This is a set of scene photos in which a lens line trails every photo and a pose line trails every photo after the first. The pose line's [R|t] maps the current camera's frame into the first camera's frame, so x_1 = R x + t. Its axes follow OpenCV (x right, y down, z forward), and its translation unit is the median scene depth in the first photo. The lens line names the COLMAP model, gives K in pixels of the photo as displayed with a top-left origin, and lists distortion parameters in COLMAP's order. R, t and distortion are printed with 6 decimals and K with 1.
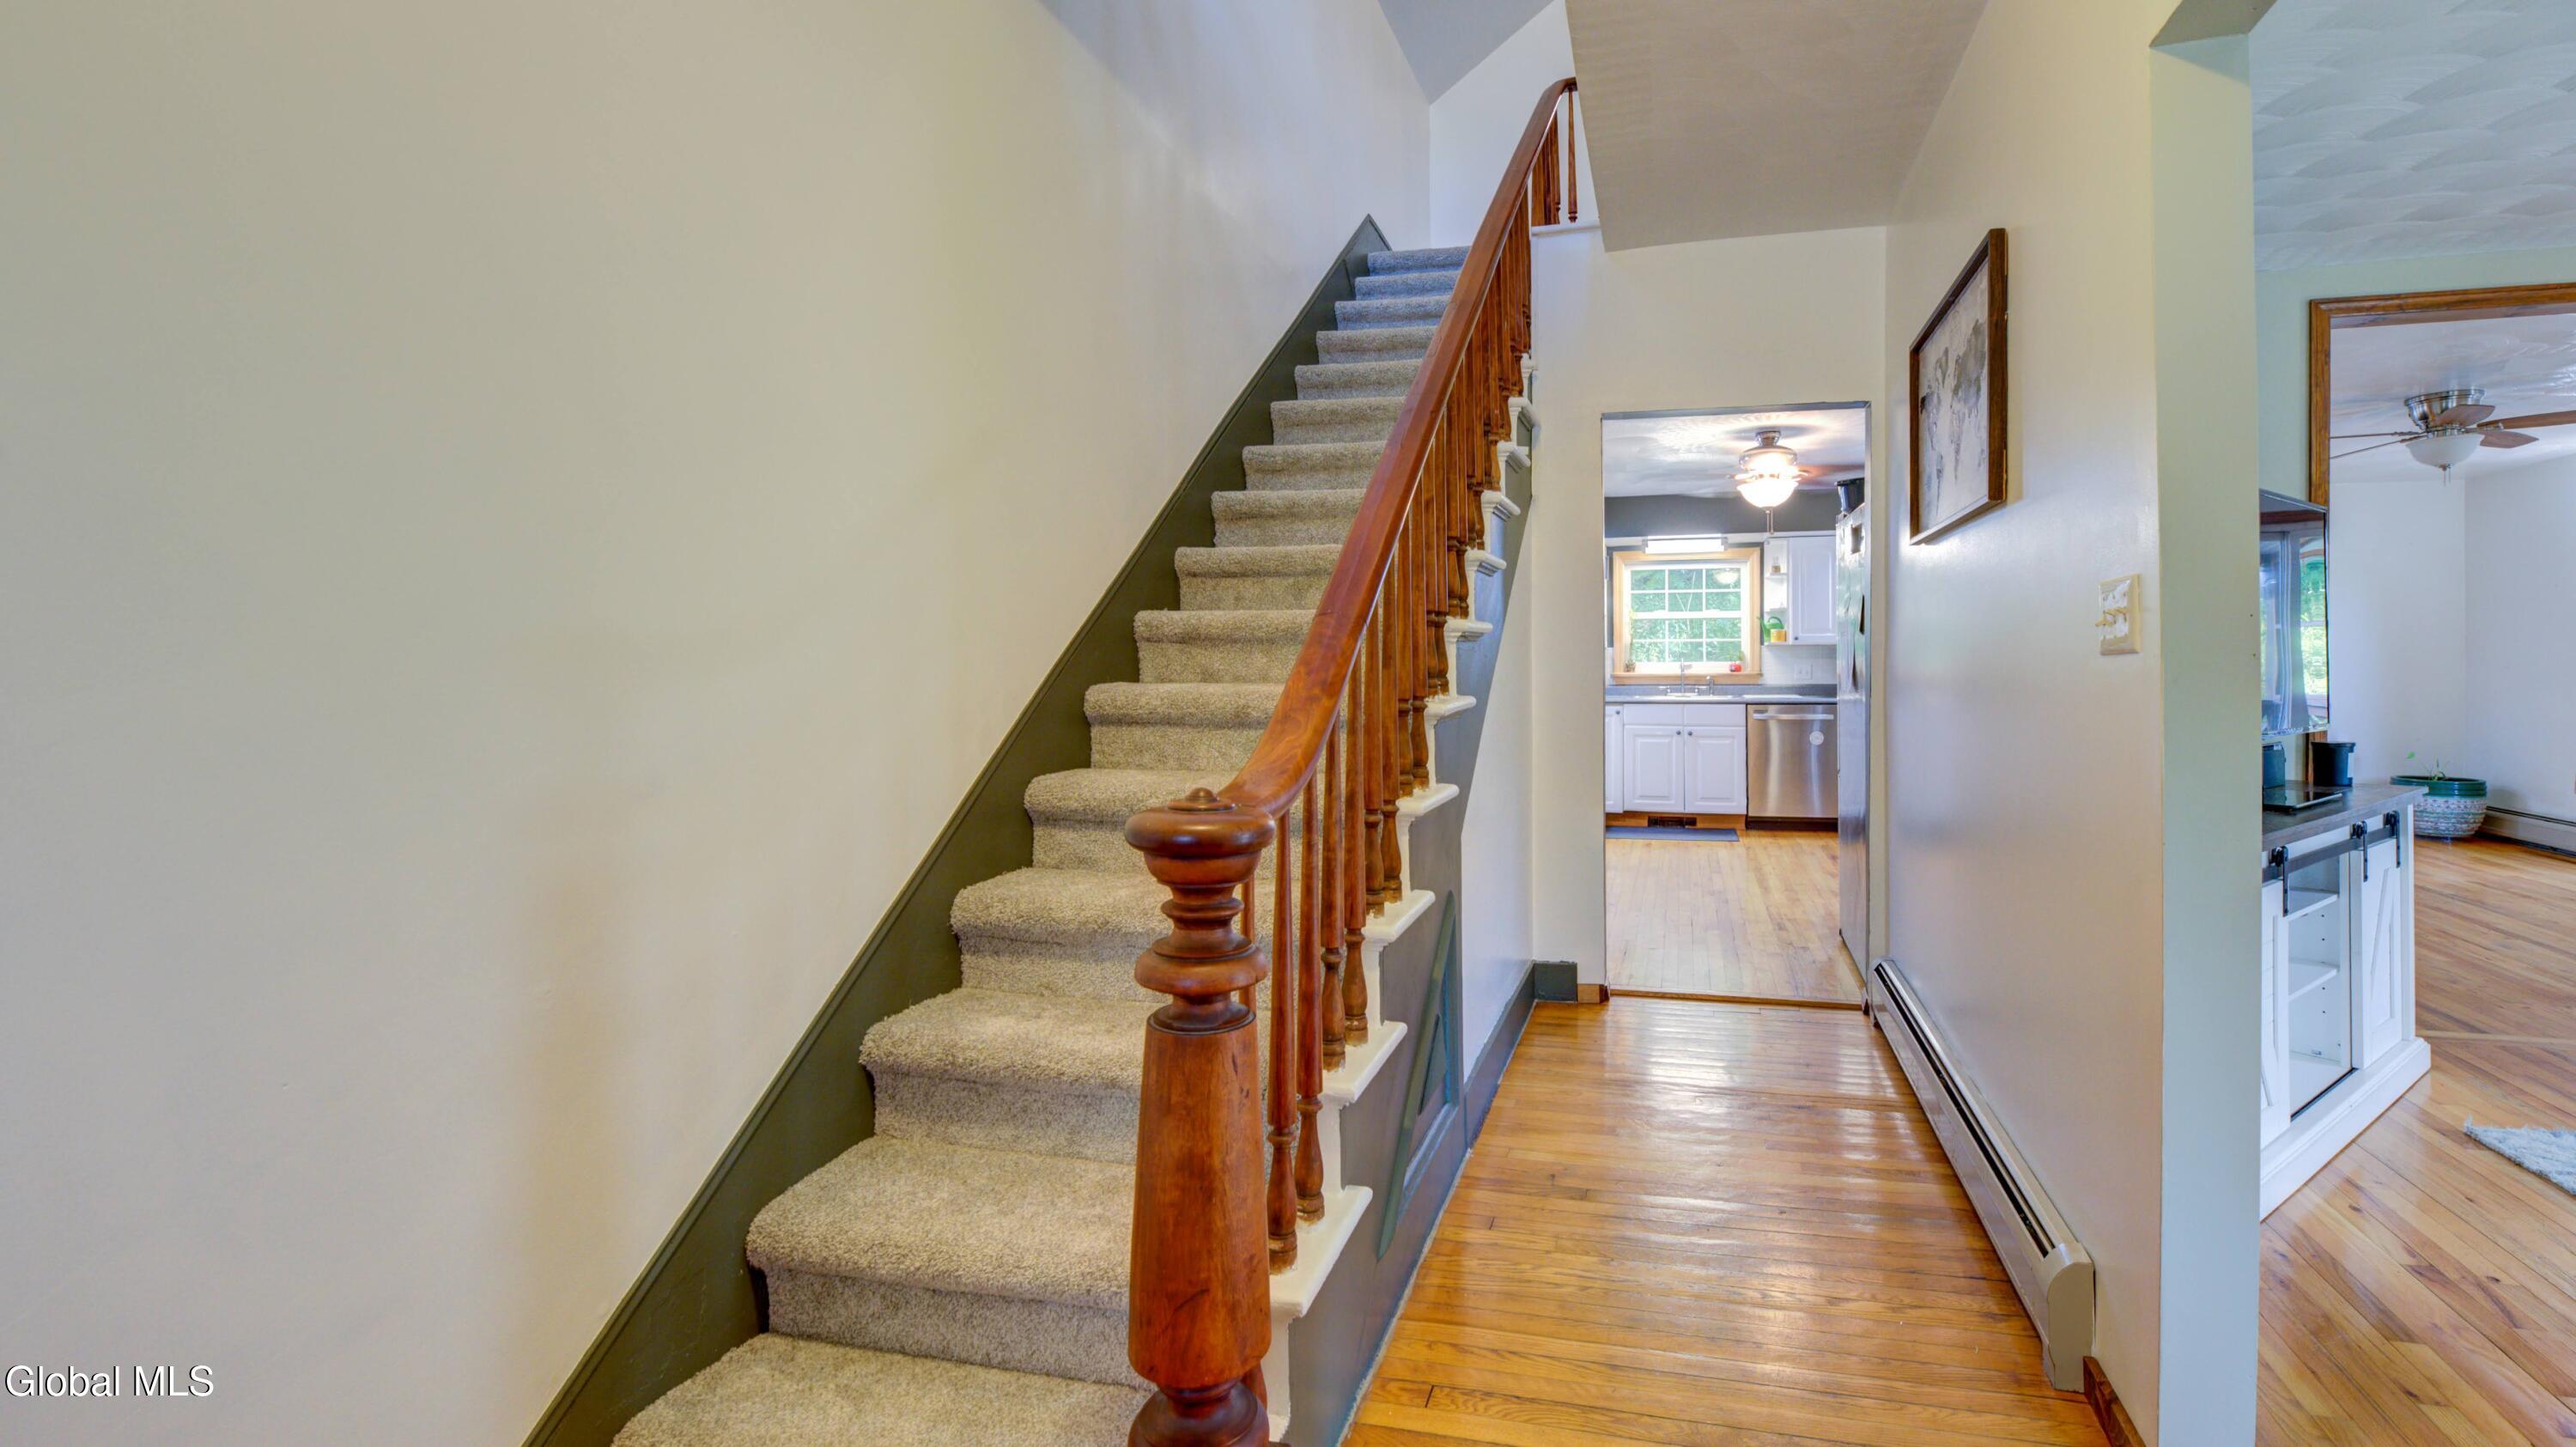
lens RADIAL K [[1118.2, 0, 1464.1], [0, 1118.2, 673.9], [0, 0, 1]] dist [-0.001865, -0.000395]
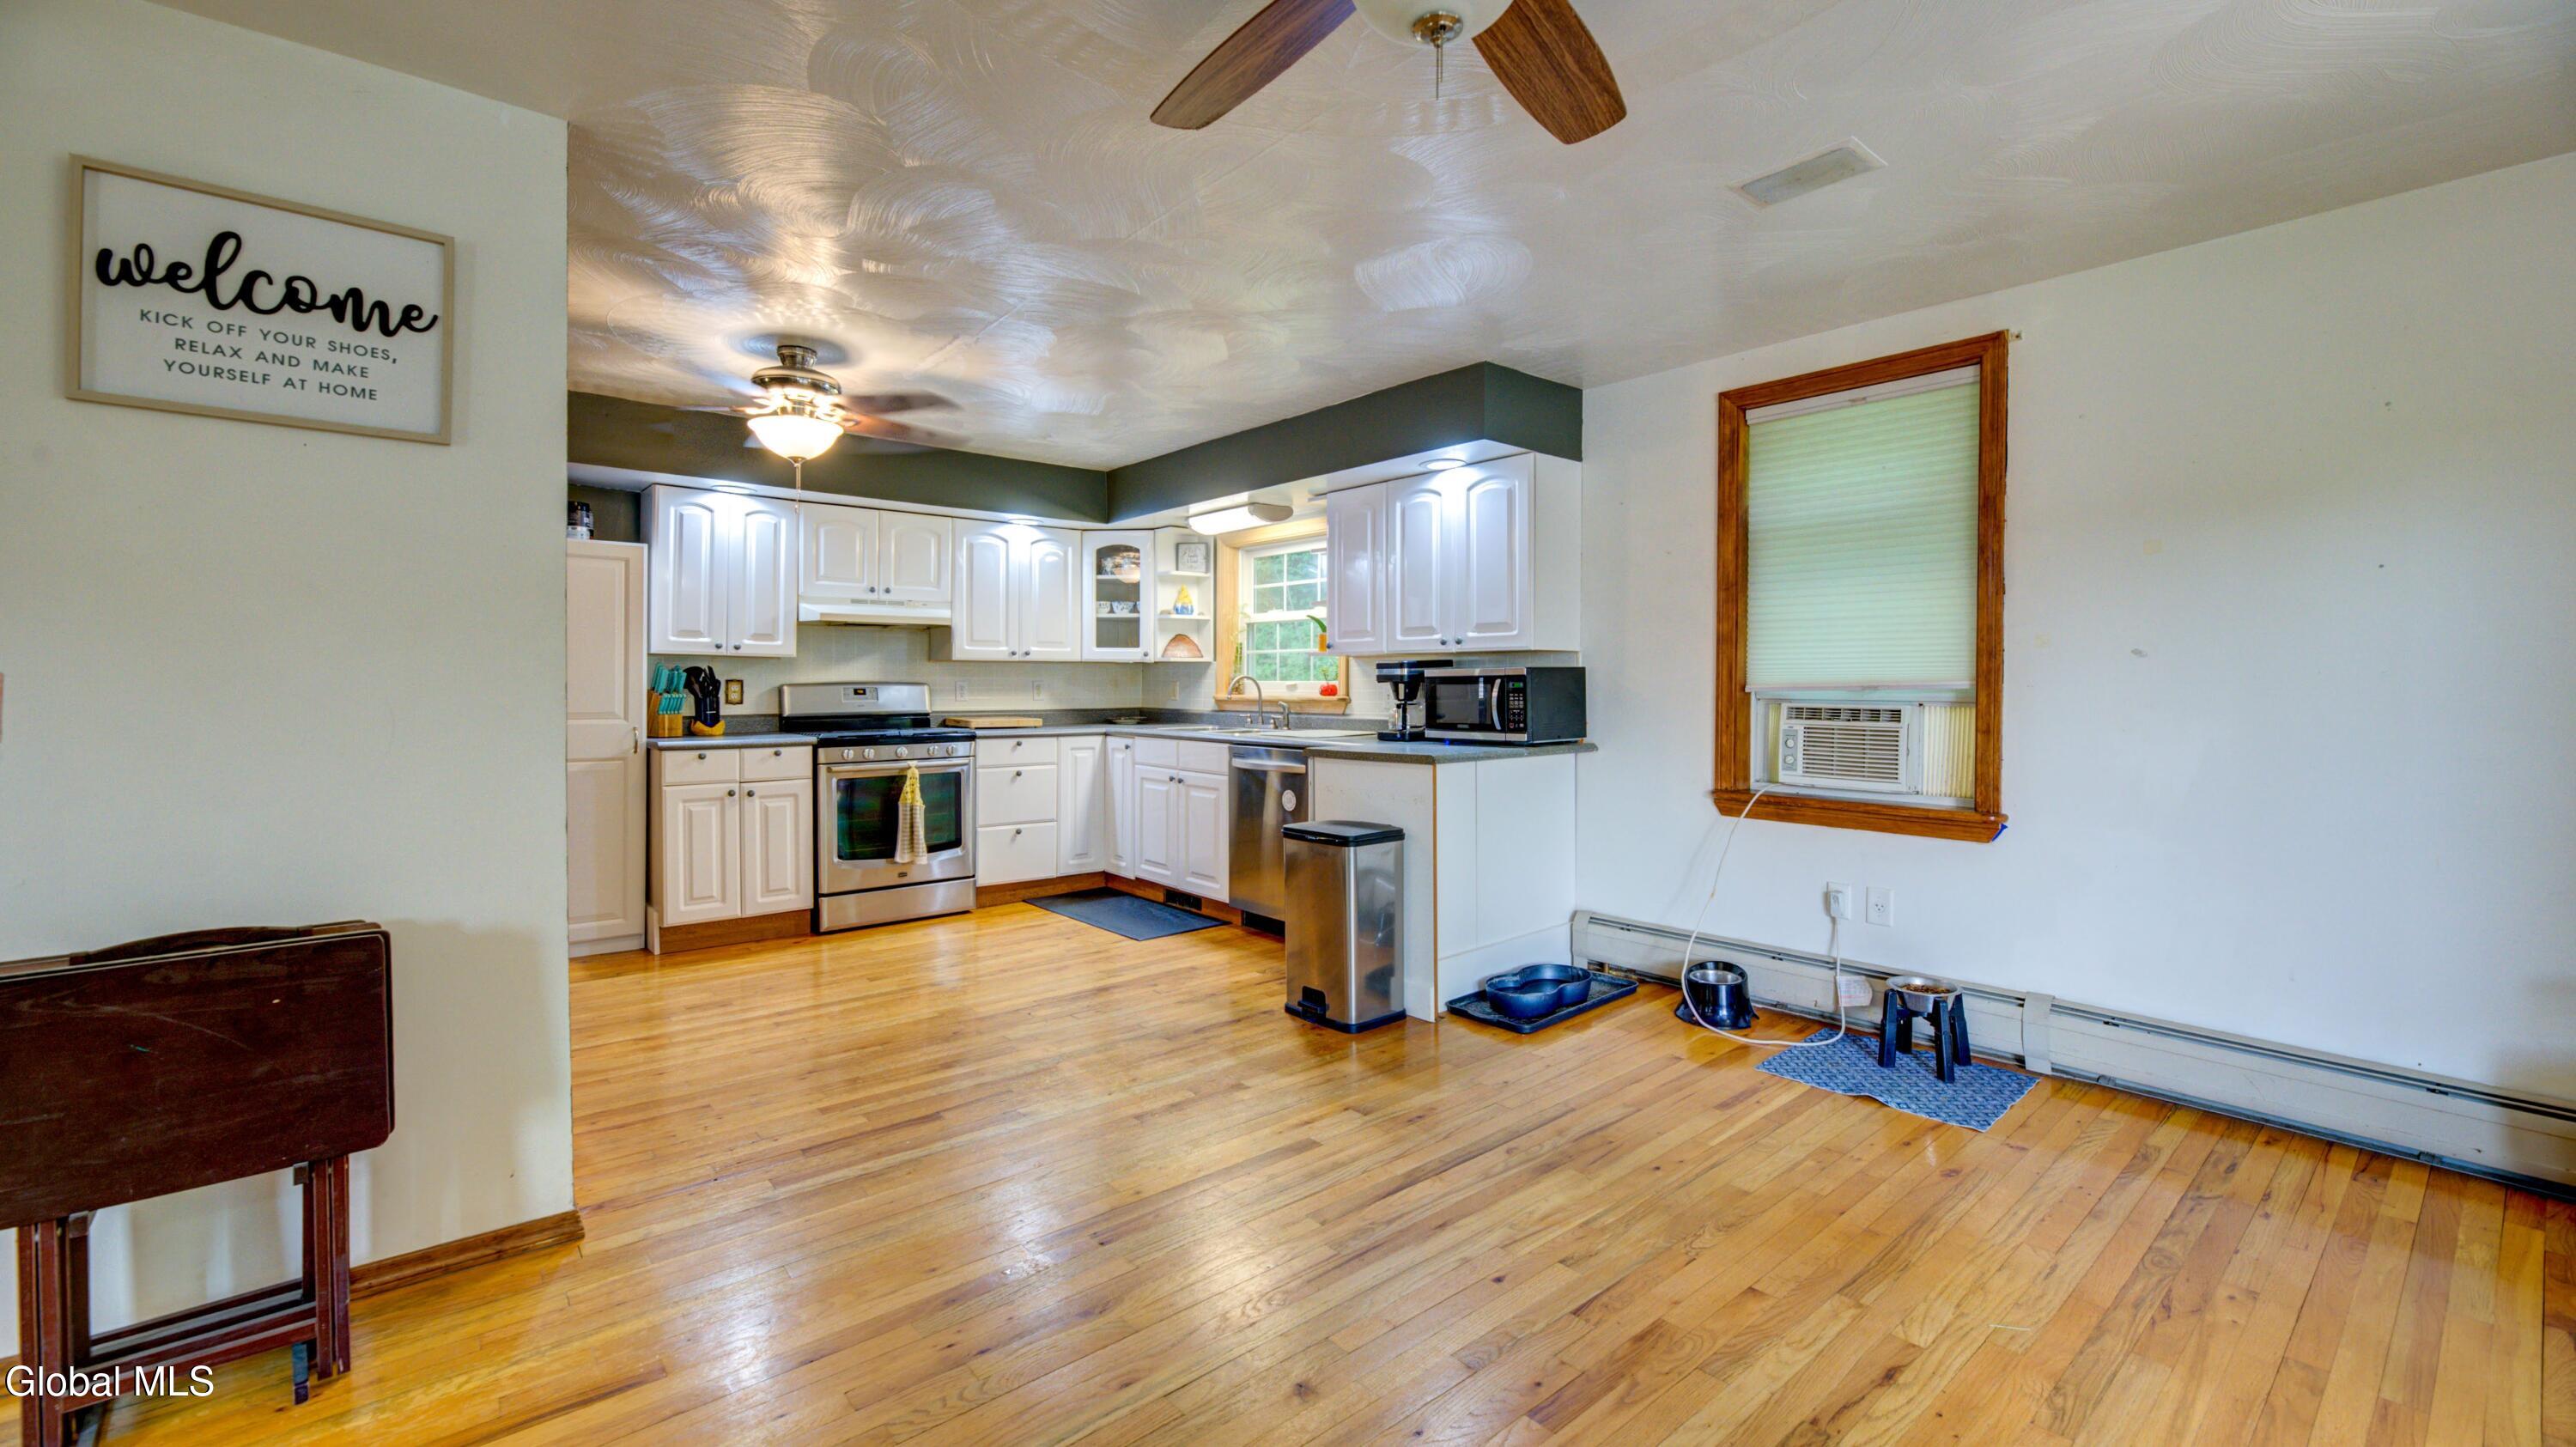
lens RADIAL K [[1053.9, 0, 1285.7], [0, 1053.9, 692.0], [0, 0, 1]] dist [0.000153, 0.000008]
pose [[0.786153, 0.012072, -0.617915, 0.682297], [-0.007995, 0.999924, 0.009364, -0.010814], [0.617981, -0.002421, 0.786190, 0.516247]]
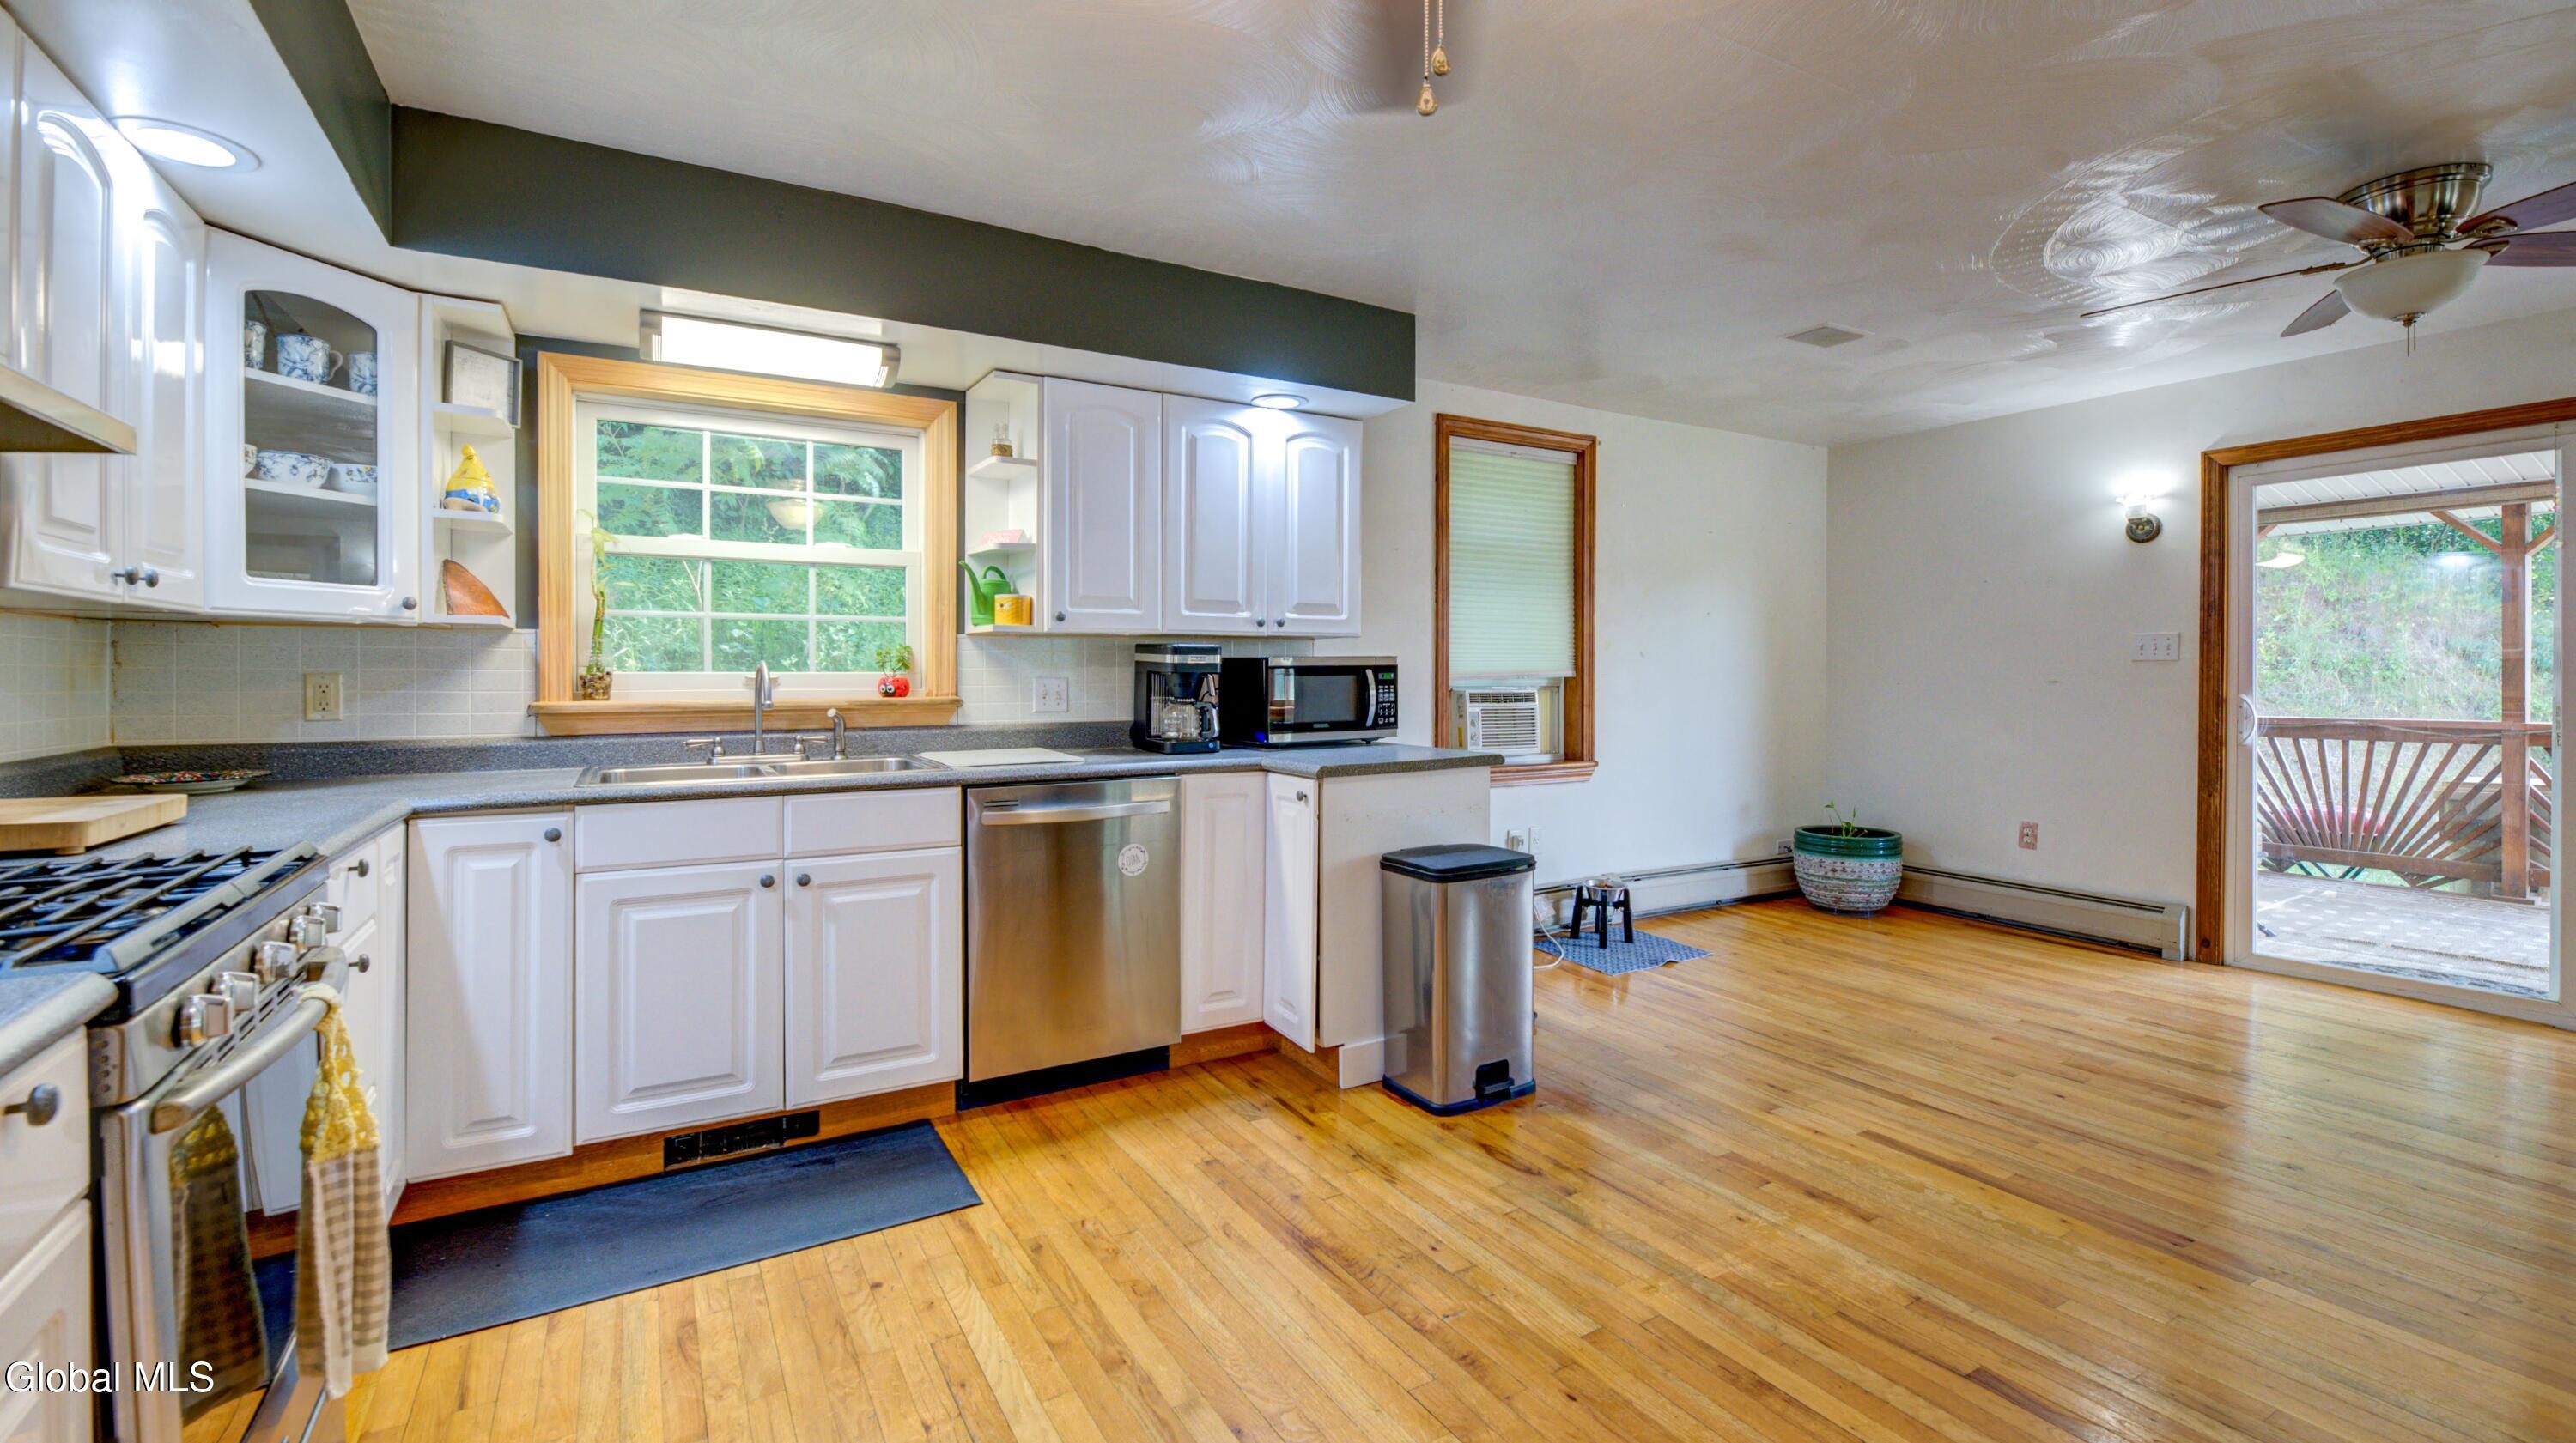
lens RADIAL K [[1101.8, 0, 1292.4], [0, 1101.8, 683.2], [0, 0, 1]] dist [-0.002649, -0.000177]
pose [[0.735947, -0.001049, 0.677039, 0.084163], [0.001611, 0.999999, -0.000202, -0.006891], [-0.677037, 0.001240, 0.735948, 0.658528]]
